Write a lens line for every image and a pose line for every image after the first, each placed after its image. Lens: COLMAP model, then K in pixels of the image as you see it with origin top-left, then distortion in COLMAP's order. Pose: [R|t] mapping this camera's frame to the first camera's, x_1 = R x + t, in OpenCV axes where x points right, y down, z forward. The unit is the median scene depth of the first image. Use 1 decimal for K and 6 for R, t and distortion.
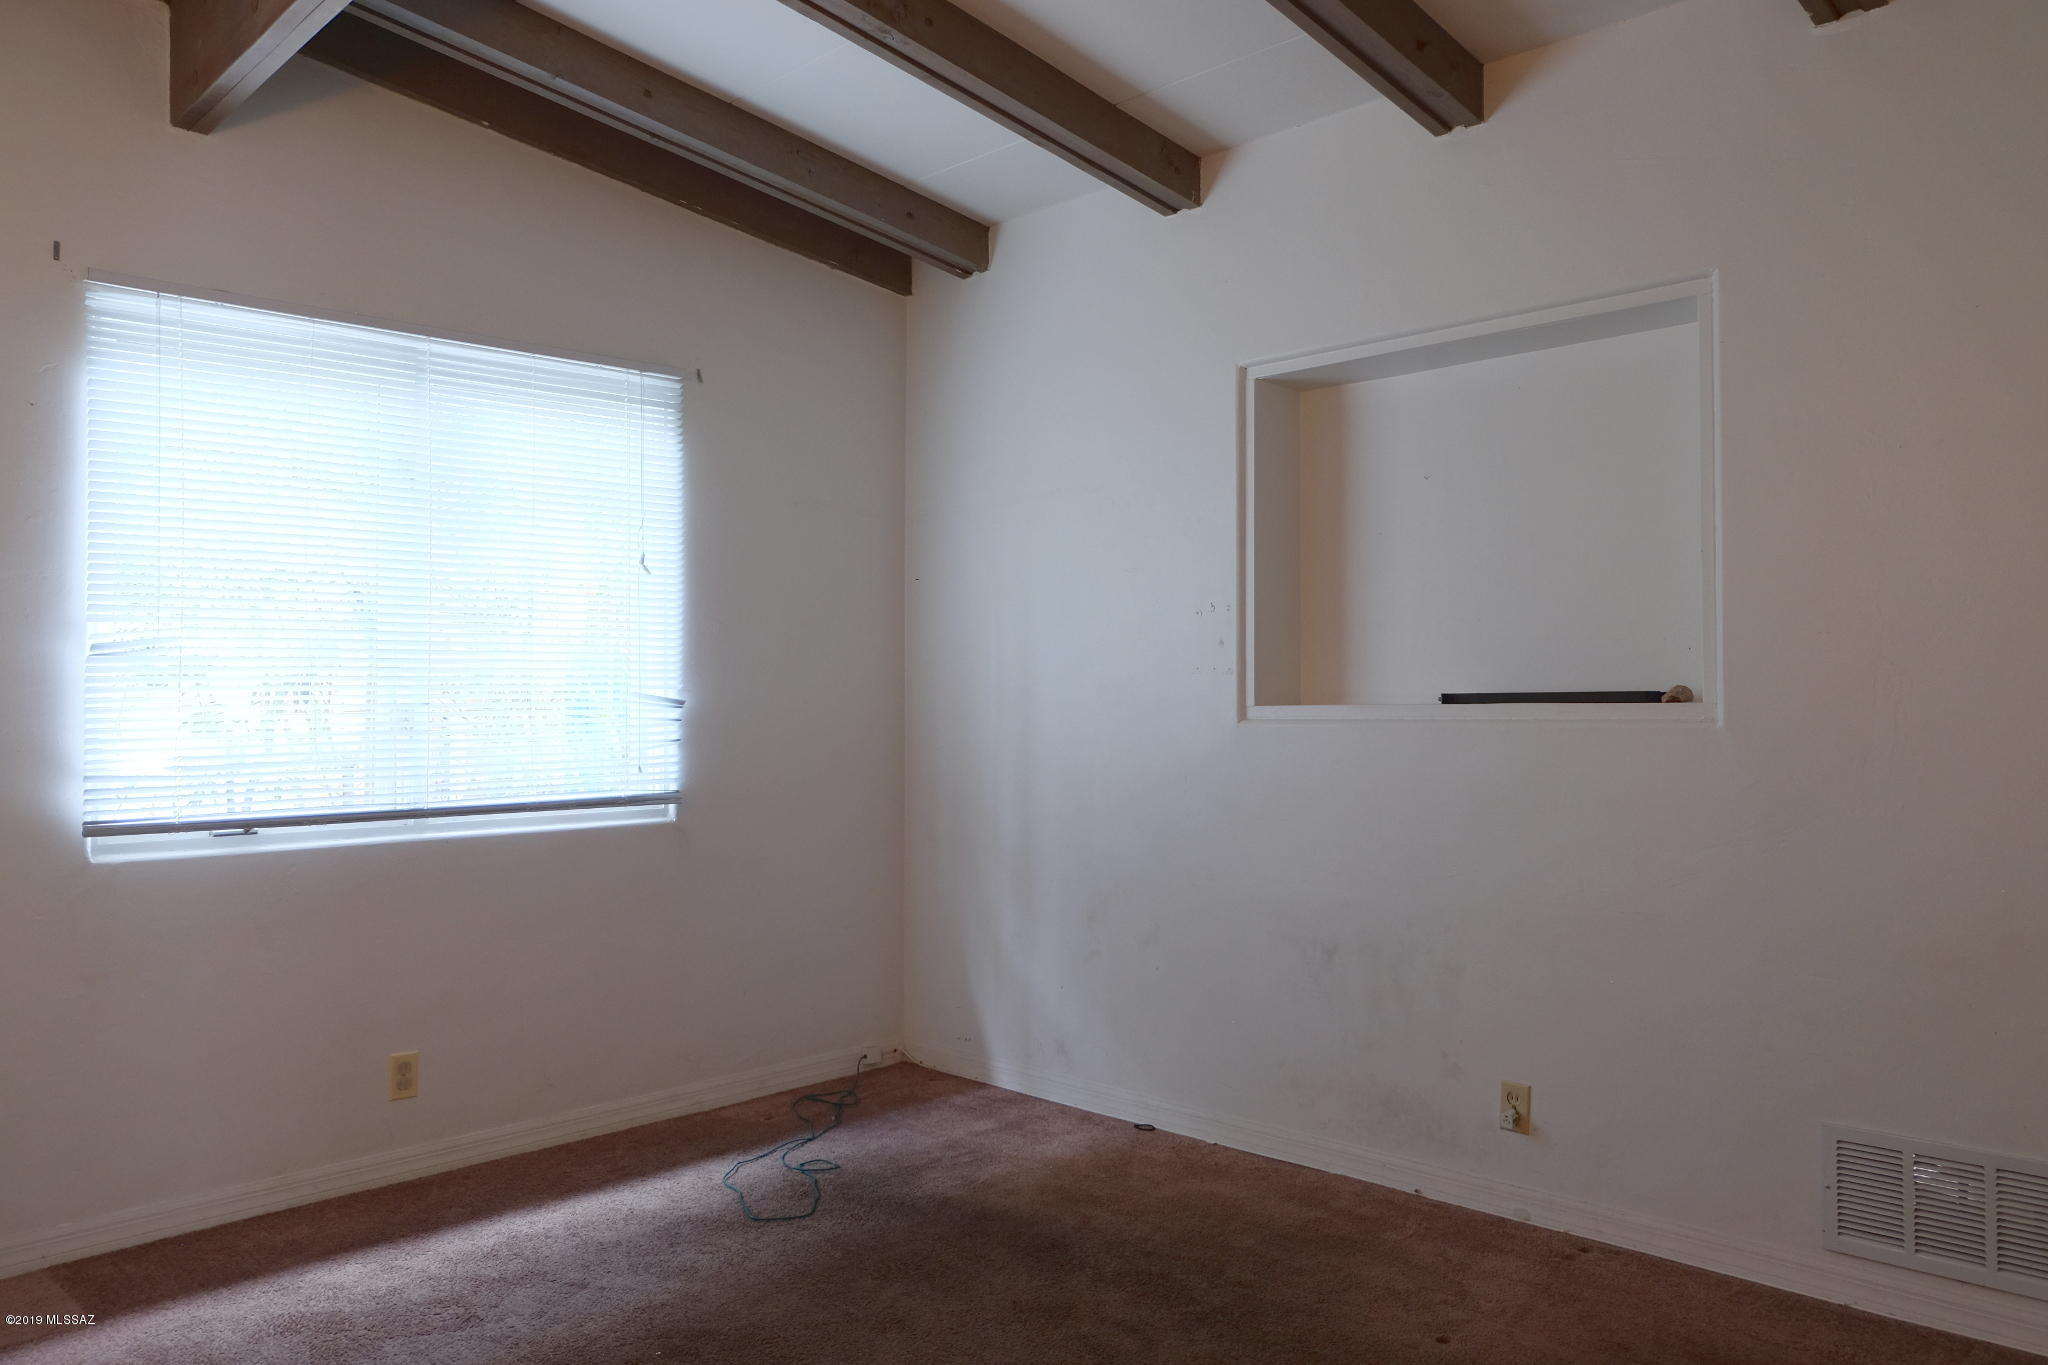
lens RADIAL K [[1477.0, 0, 1020.7], [0, 1477.0, 680.9], [0, 0, 1]] dist [-0.056667, 0.065869]
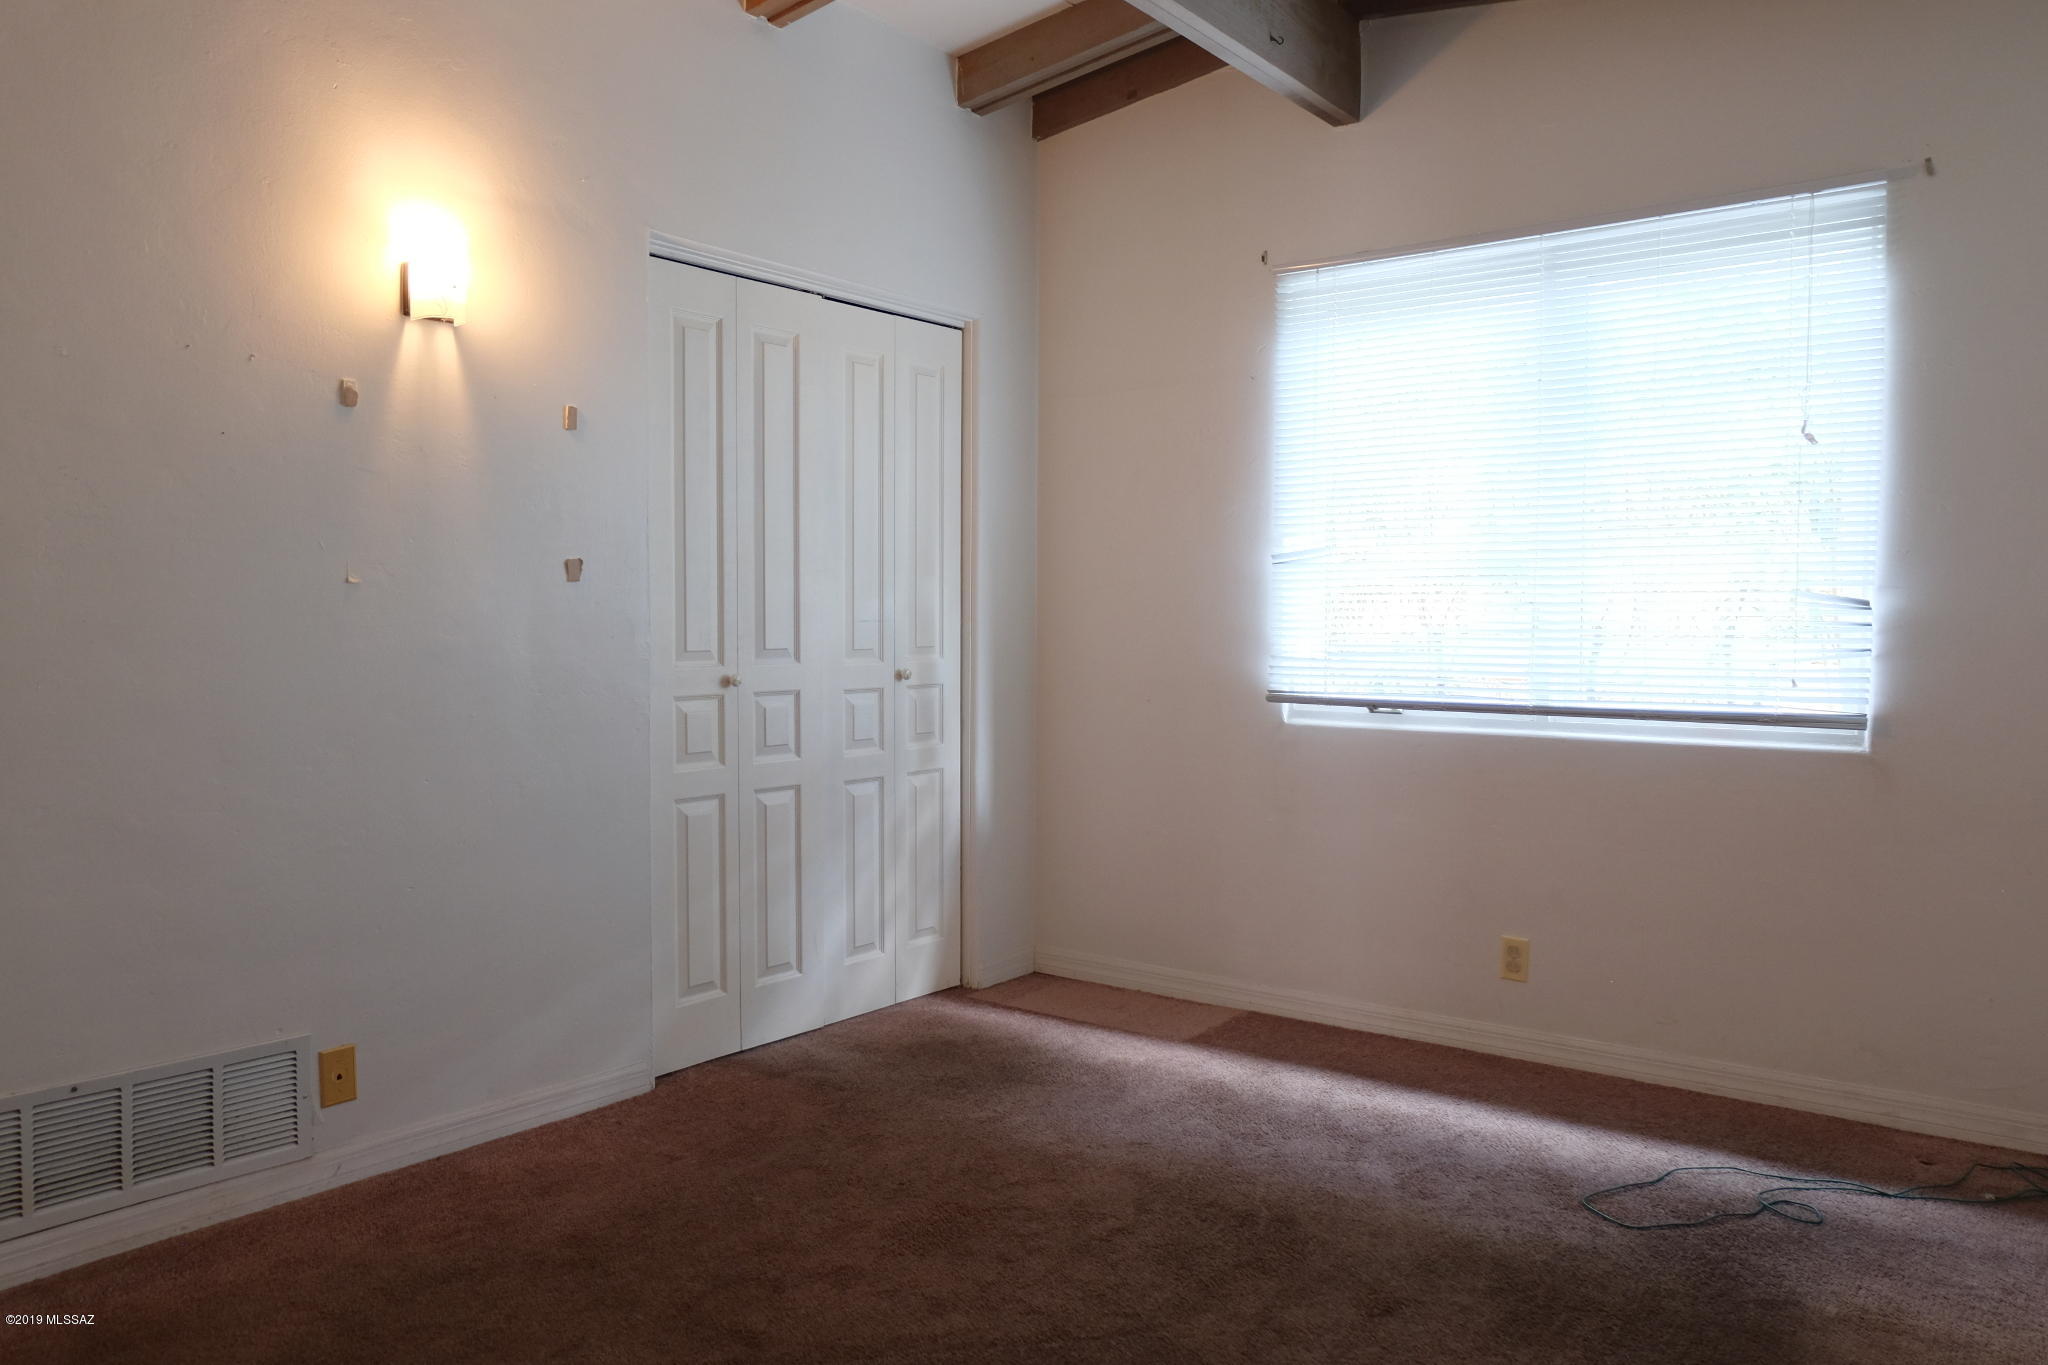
lens RADIAL K [[1477.0, 0, 1021.3], [0, 1477.0, 680.6], [0, 0, 1]] dist [-0.056667, 0.065869]
pose [[0.127738, 0.054685, -0.990299, 0.553245], [0.010085, 0.998356, 0.056431, 0.008738], [0.991757, -0.017196, 0.126977, 0.514945]]
